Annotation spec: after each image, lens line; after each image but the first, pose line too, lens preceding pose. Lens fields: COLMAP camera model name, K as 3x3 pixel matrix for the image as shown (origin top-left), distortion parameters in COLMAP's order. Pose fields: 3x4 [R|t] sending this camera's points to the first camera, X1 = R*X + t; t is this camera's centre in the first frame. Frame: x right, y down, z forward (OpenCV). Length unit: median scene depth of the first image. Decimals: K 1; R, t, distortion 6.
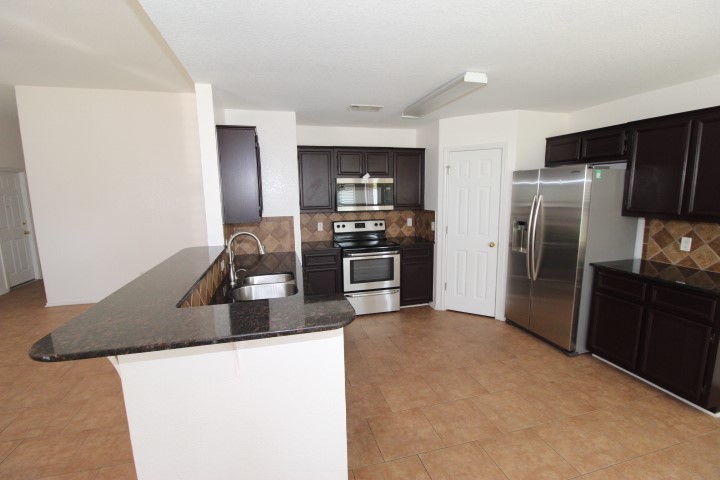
lens RADIAL K [[336.9, 0, 361.2], [0, 336.9, 243.1], [0, 0, 1]] dist [-0.005703, -0.006187]
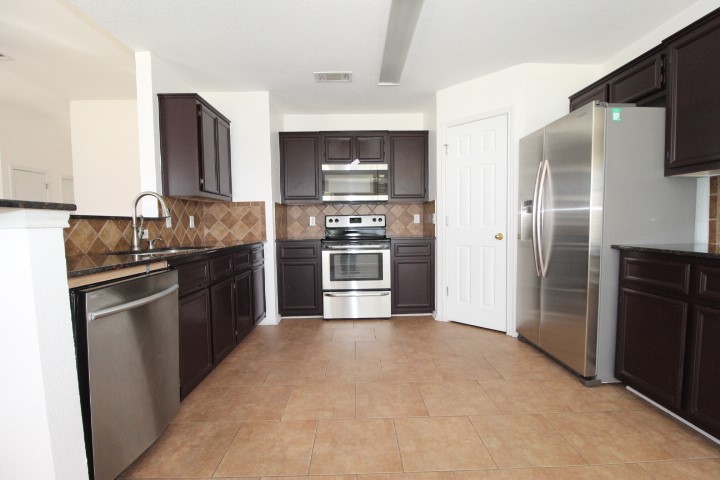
lens RADIAL K [[336.9, 0, 363.0], [0, 336.9, 243.5], [0, 0, 1]] dist [-0.005703, -0.006187]
pose [[0.970442, 0.014094, -0.240924, 0.298139], [-0.036696, 0.995303, -0.089586, 0.113231], [0.238530, 0.095779, 0.966400, 0.186706]]
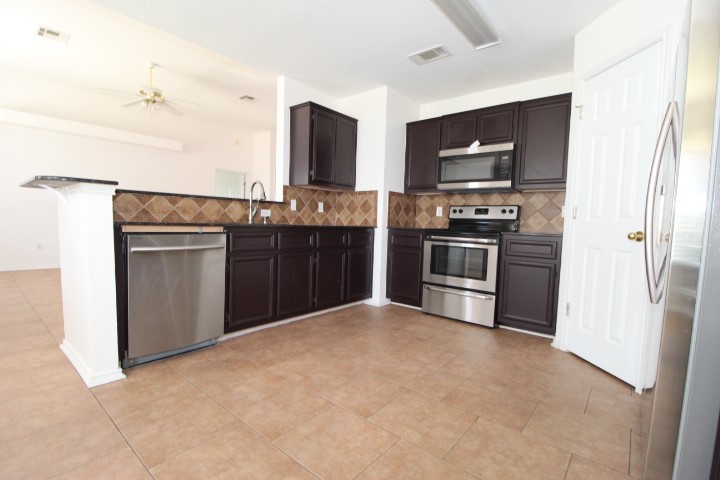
lens RADIAL K [[336.9, 0, 361.1], [0, 336.9, 242.9], [0, 0, 1]] dist [-0.005703, -0.006187]
pose [[0.571961, 0.086919, -0.815663, 0.619050], [-0.167008, 0.985882, -0.012052, 0.097600], [0.803100, 0.143115, 0.578402, 0.425495]]
